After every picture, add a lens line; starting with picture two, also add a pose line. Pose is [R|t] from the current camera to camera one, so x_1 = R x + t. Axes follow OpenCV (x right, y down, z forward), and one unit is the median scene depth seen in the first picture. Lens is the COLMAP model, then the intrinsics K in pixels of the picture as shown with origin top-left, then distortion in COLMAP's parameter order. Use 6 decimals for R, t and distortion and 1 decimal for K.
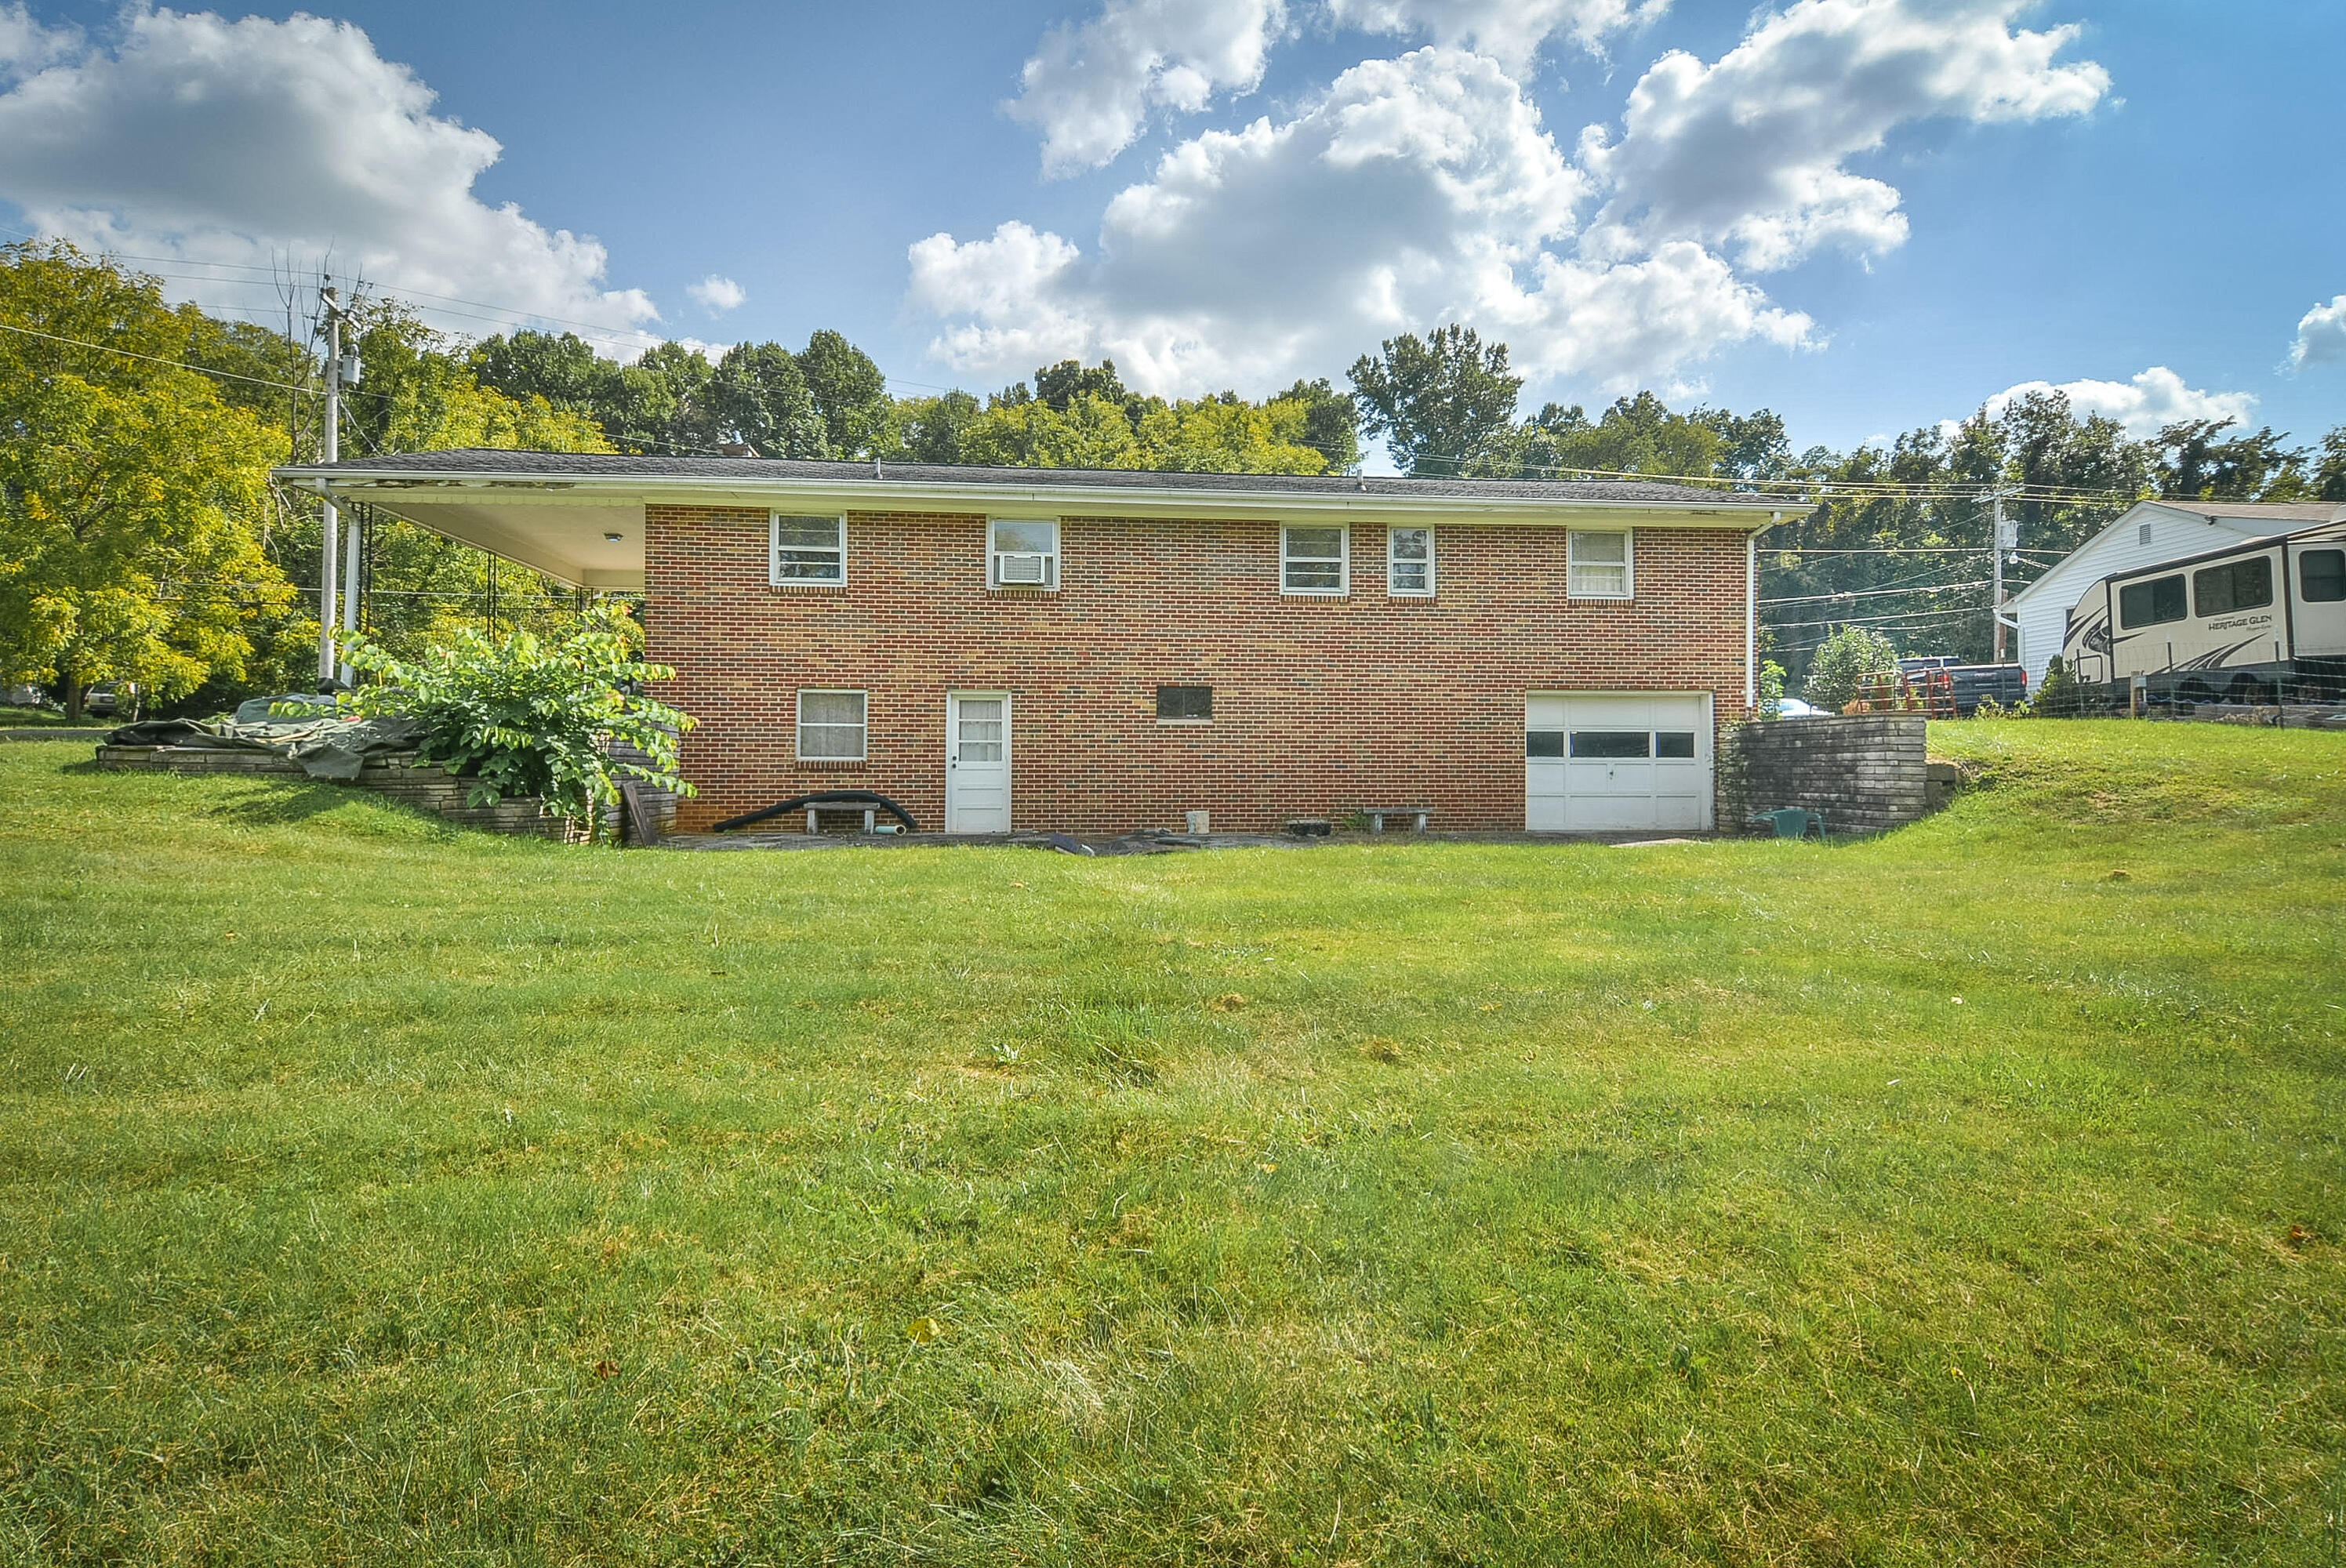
lens RADIAL K [[1243.0, 0, 1183.9], [0, 1243.0, 740.8], [0, 0, 1]] dist [0.065021, -0.028961]
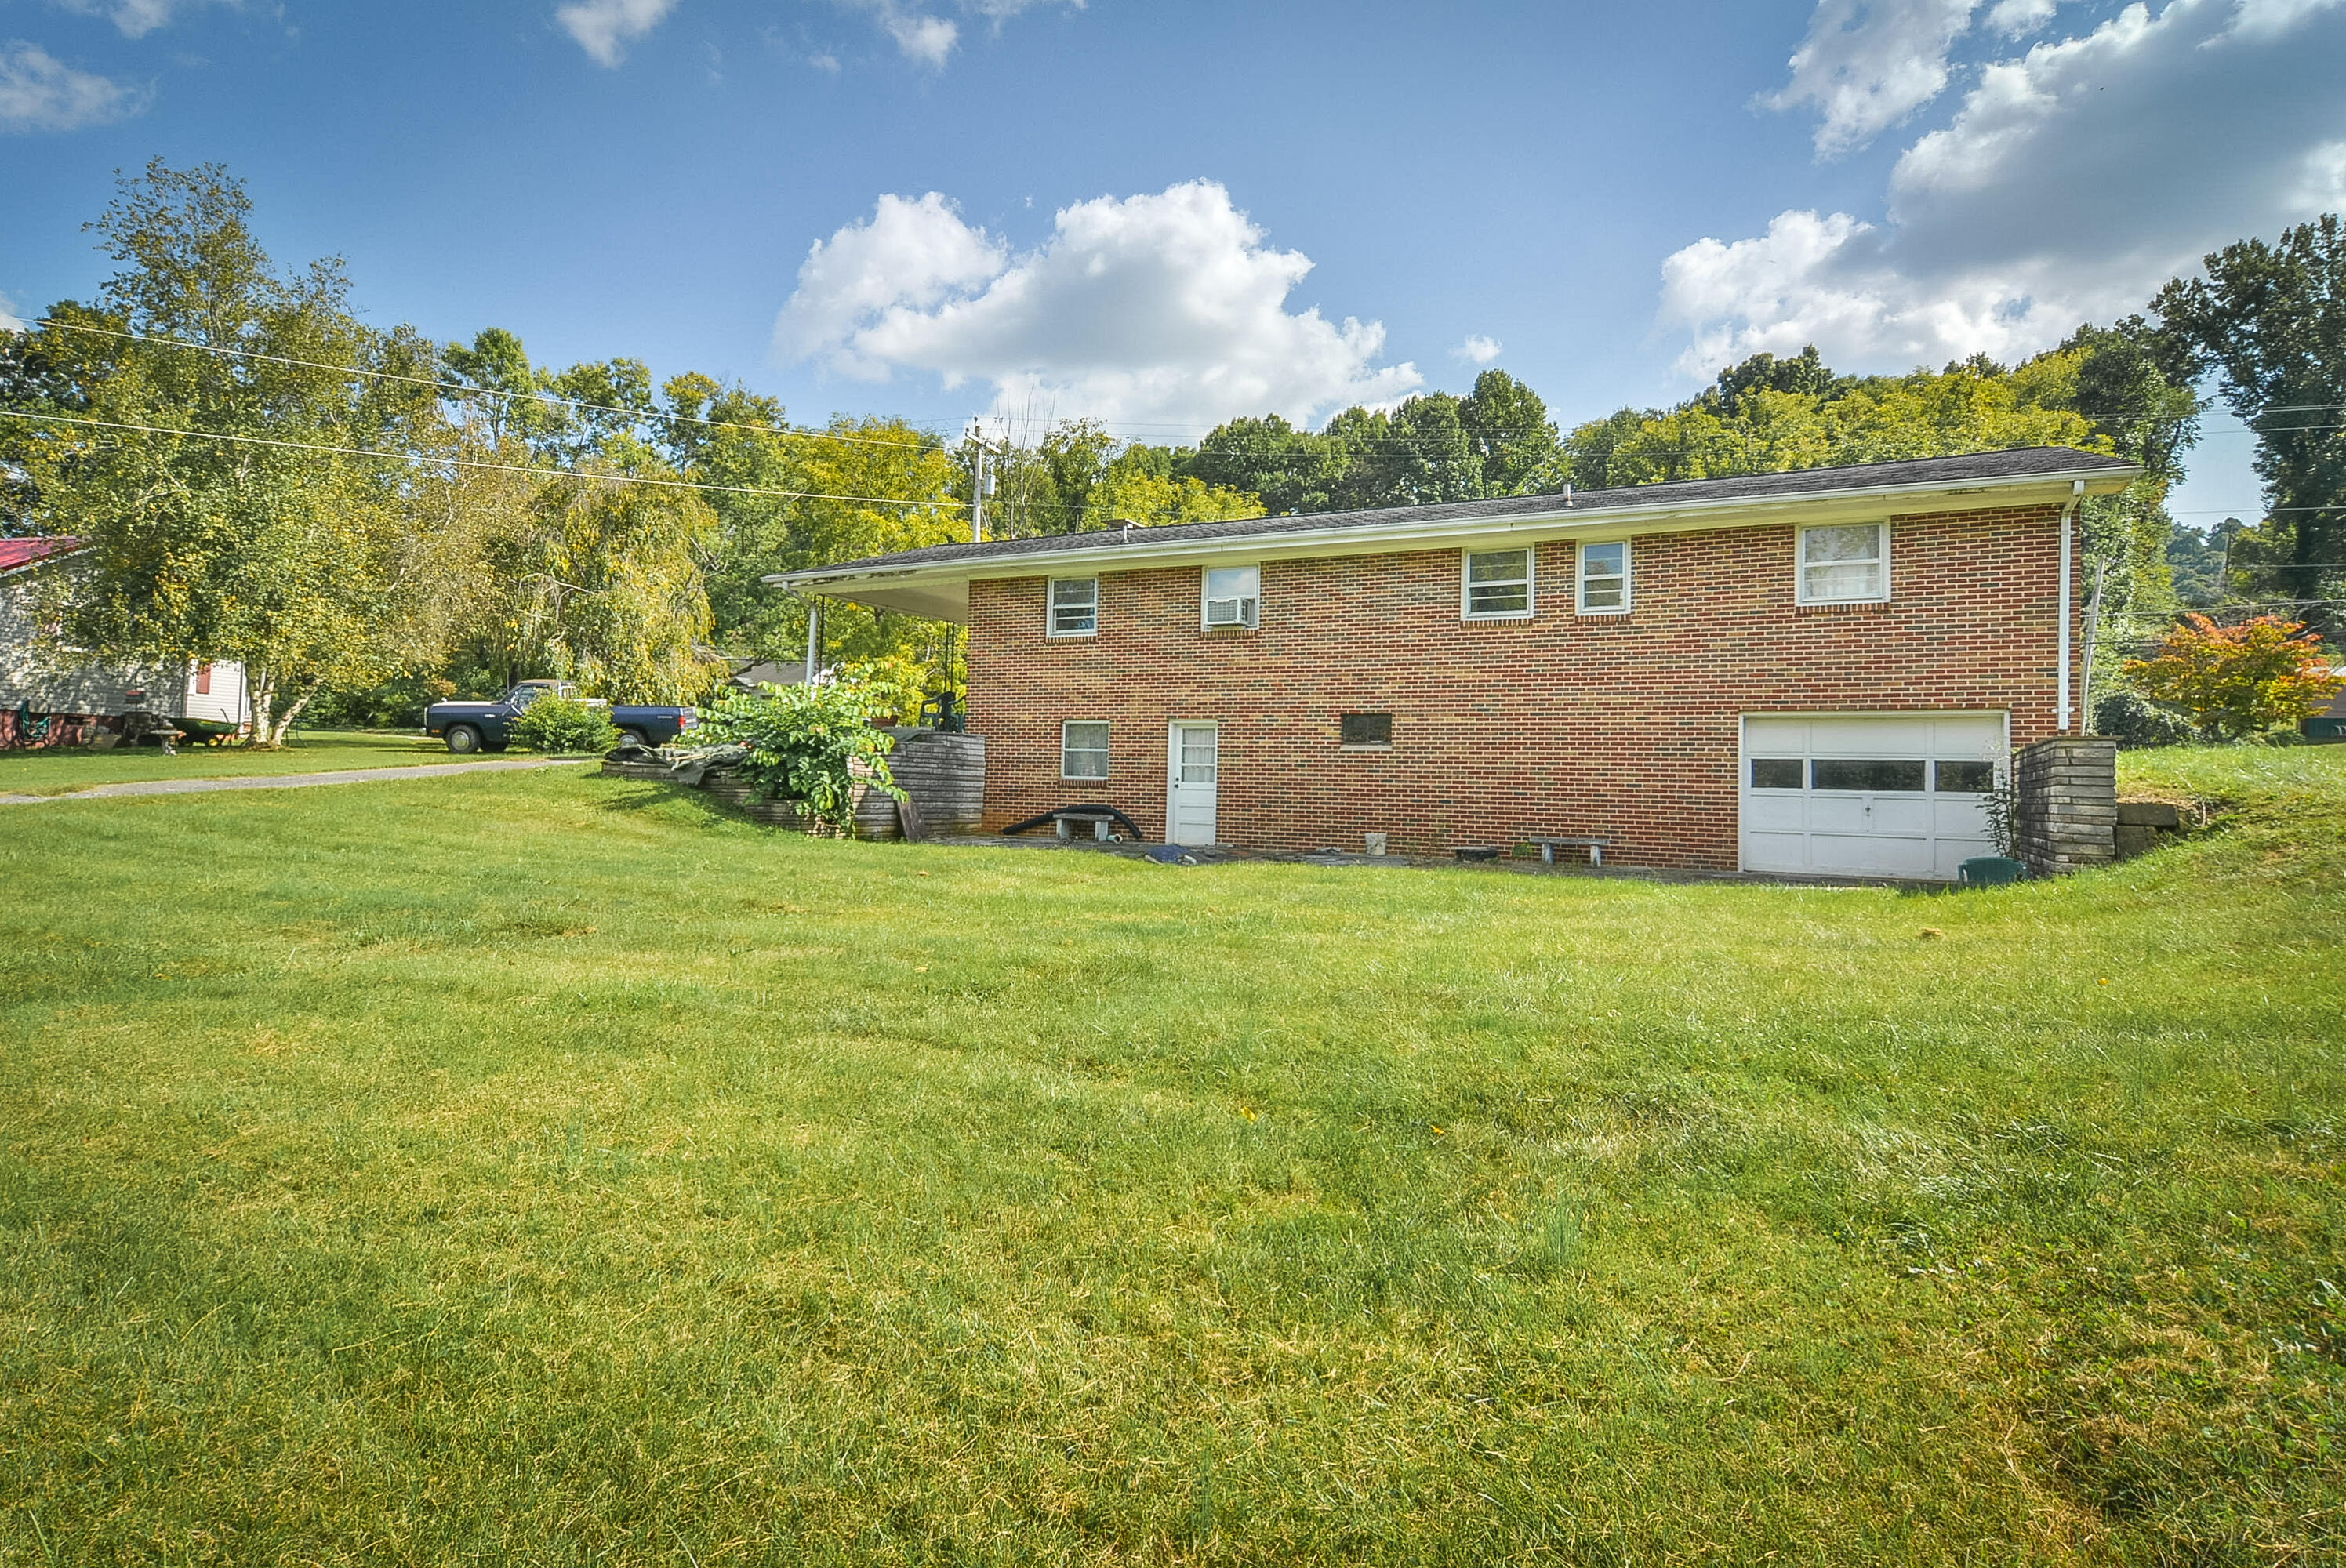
lens RADIAL K [[1243.0, 0, 1183.9], [0, 1243.0, 740.8], [0, 0, 1]] dist [0.065021, -0.028961]
pose [[0.840512, -0.002625, -0.541786, 0.428648], [-0.010172, 0.999736, -0.020623, 0.002141], [0.541697, 0.022845, 0.840263, 0.037361]]
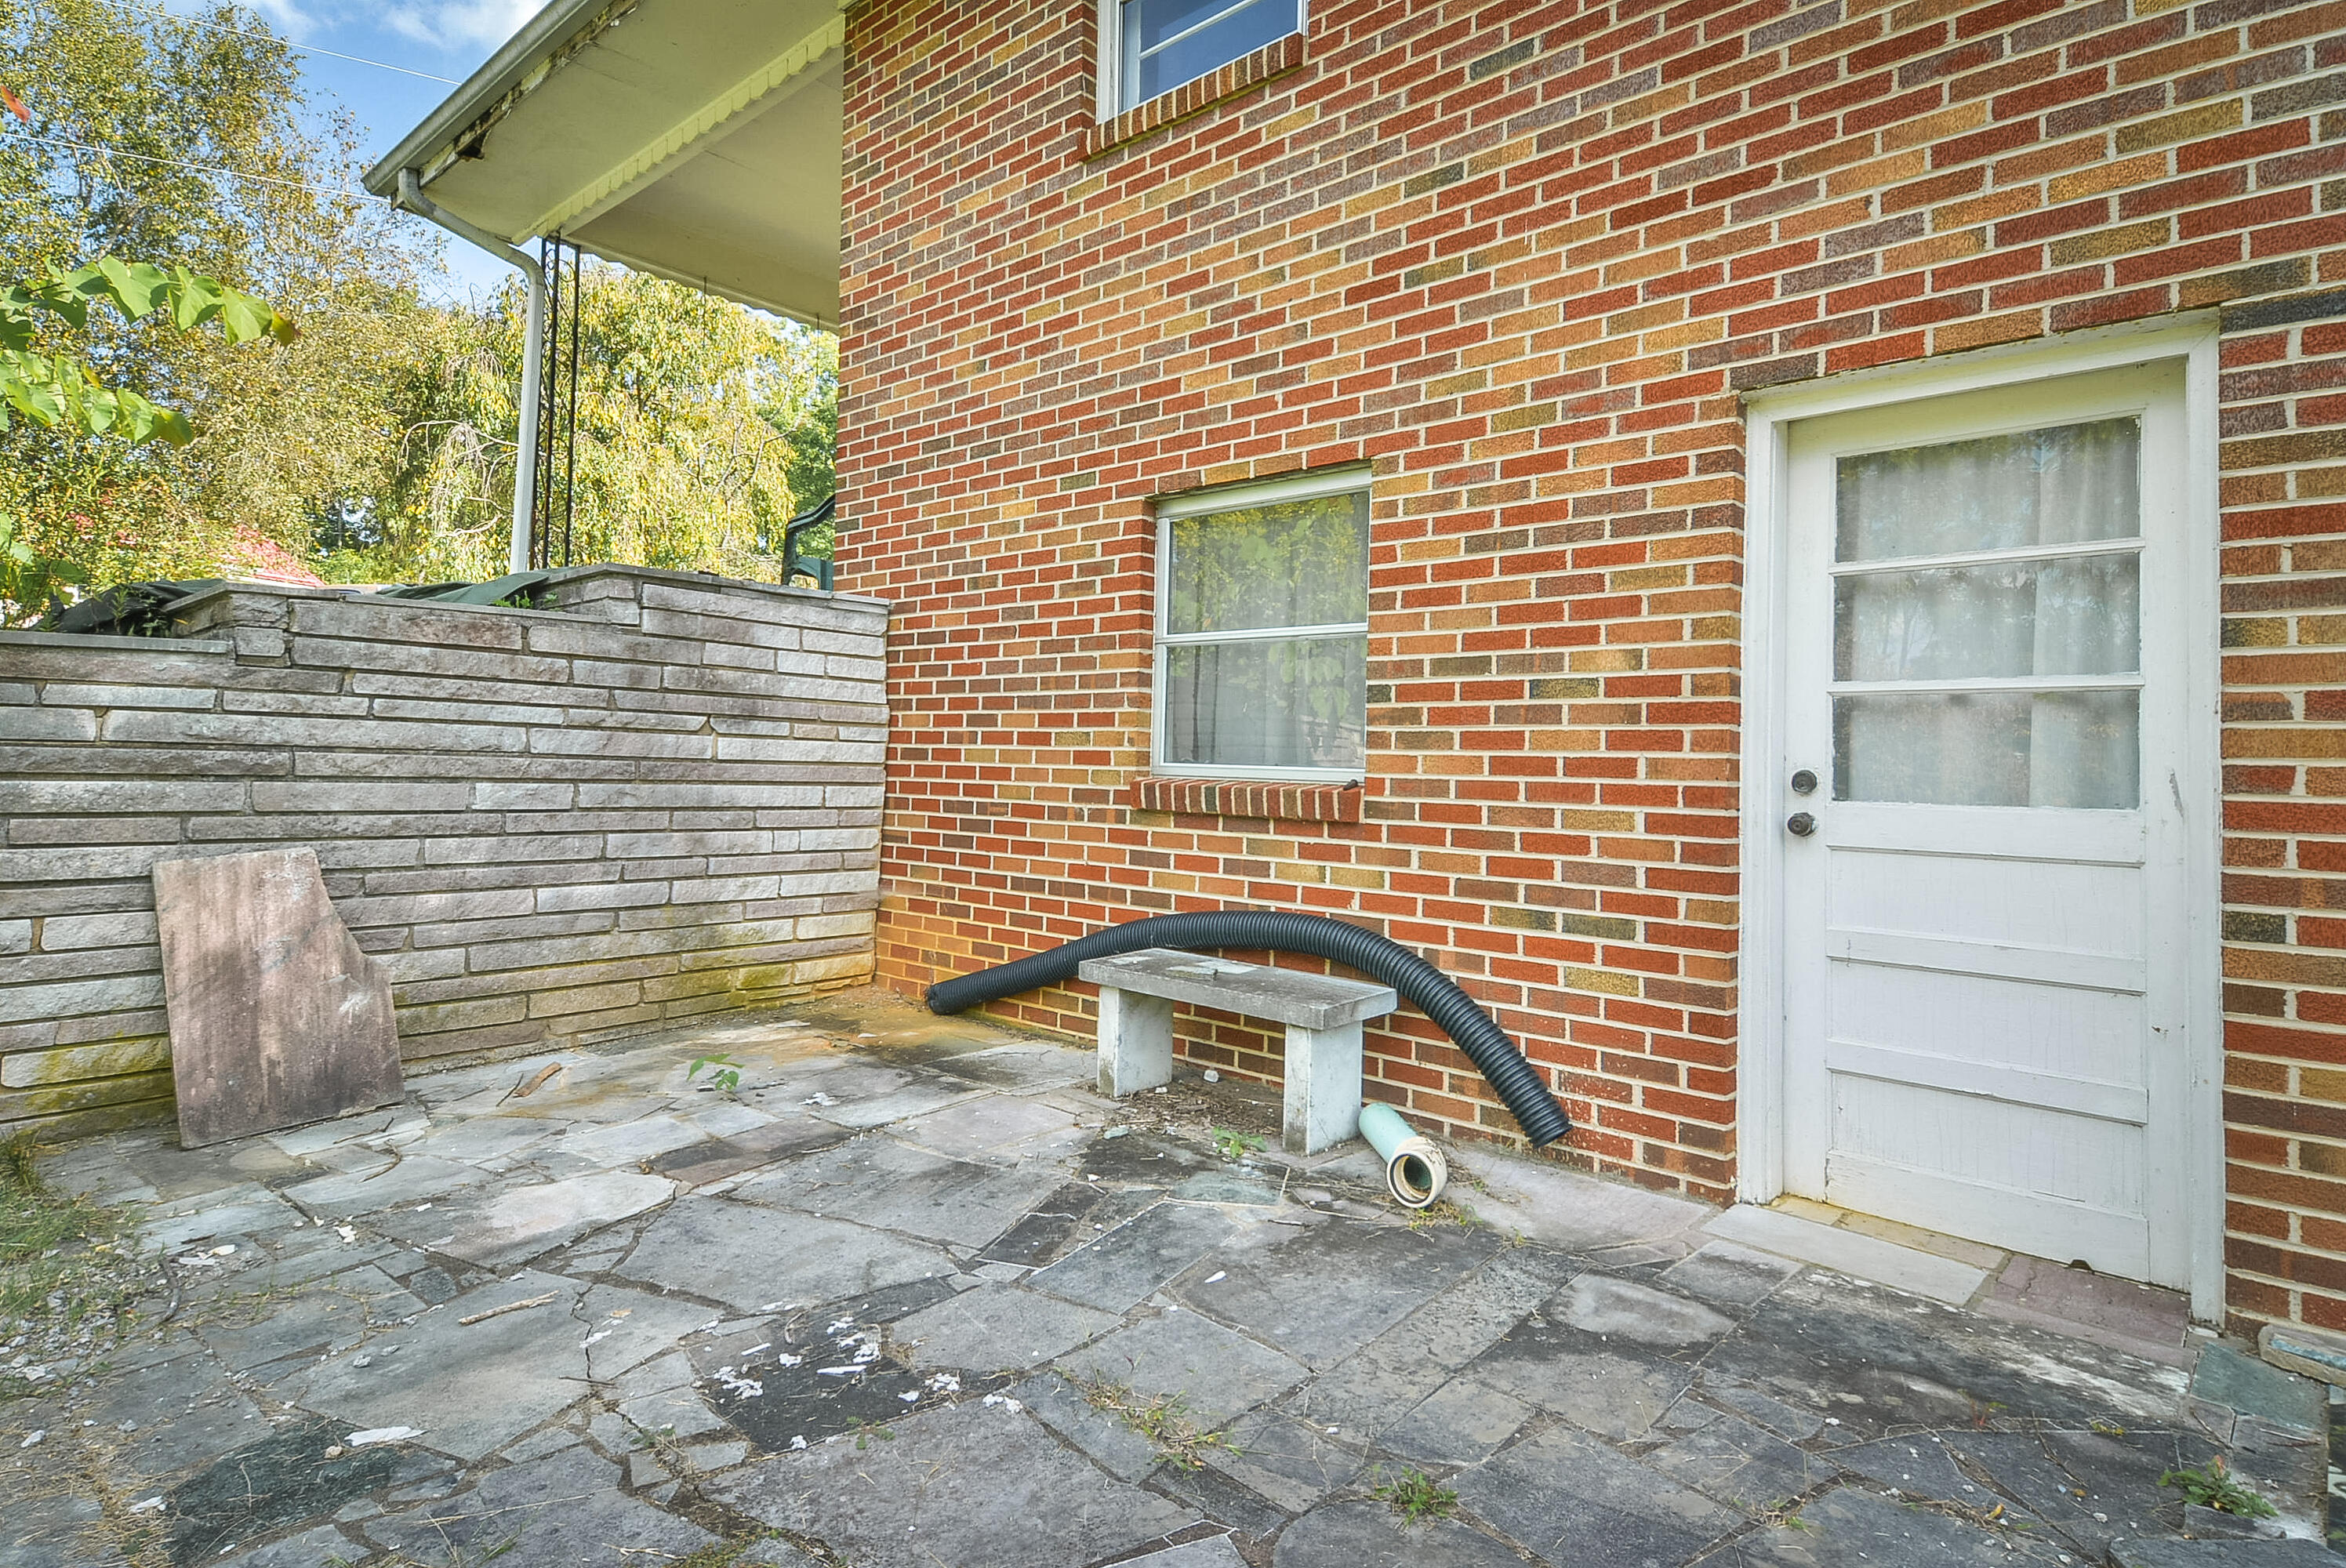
lens RADIAL K [[1243.0, 0, 1183.9], [0, 1243.0, 740.8], [0, 0, 1]] dist [0.065021, -0.028961]
pose [[0.672360, -0.000081, -0.740225, -0.105682], [-0.004864, 0.999978, -0.004527, 0.008931], [0.740209, 0.006645, 0.672345, 0.785223]]
